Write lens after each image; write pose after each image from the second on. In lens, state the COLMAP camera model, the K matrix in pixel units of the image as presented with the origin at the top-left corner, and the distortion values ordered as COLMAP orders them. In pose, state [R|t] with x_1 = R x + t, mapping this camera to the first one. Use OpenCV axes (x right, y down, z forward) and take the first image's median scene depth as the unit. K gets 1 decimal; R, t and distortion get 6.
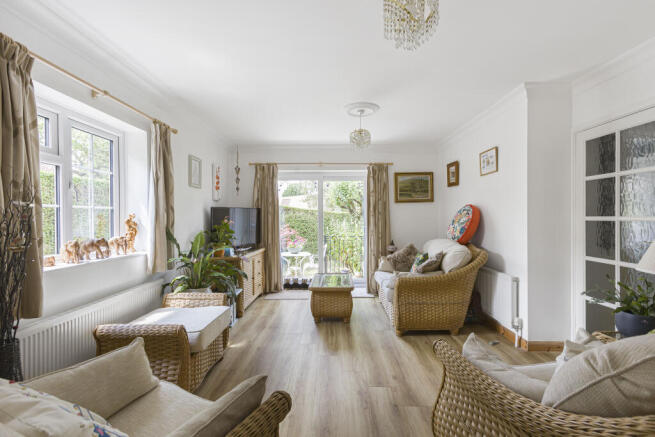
lens RADIAL K [[300.5, 0, 327.5], [0, 300.5, 218.5], [0, 0, 1]] dist [-0.000640, 0.010140]
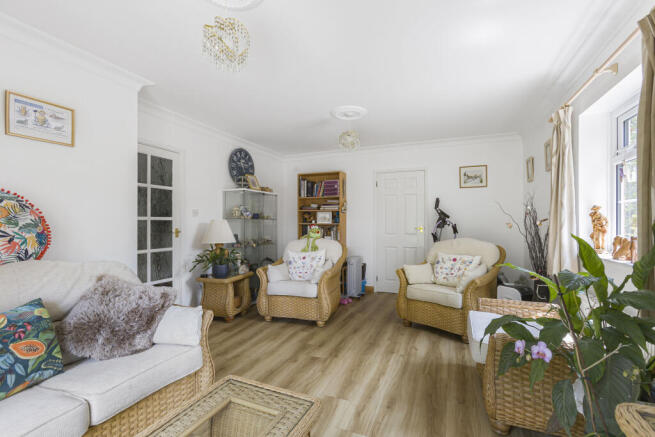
lens RADIAL K [[300.5, 0, 327.5], [0, 300.5, 218.5], [0, 0, 1]] dist [-0.000640, 0.010140]
pose [[-0.924619, 0.005659, 0.380852, -0.327466], [0.003398, 0.999972, -0.006607, 0.013409], [-0.380878, -0.004814, -0.924613, 2.092225]]
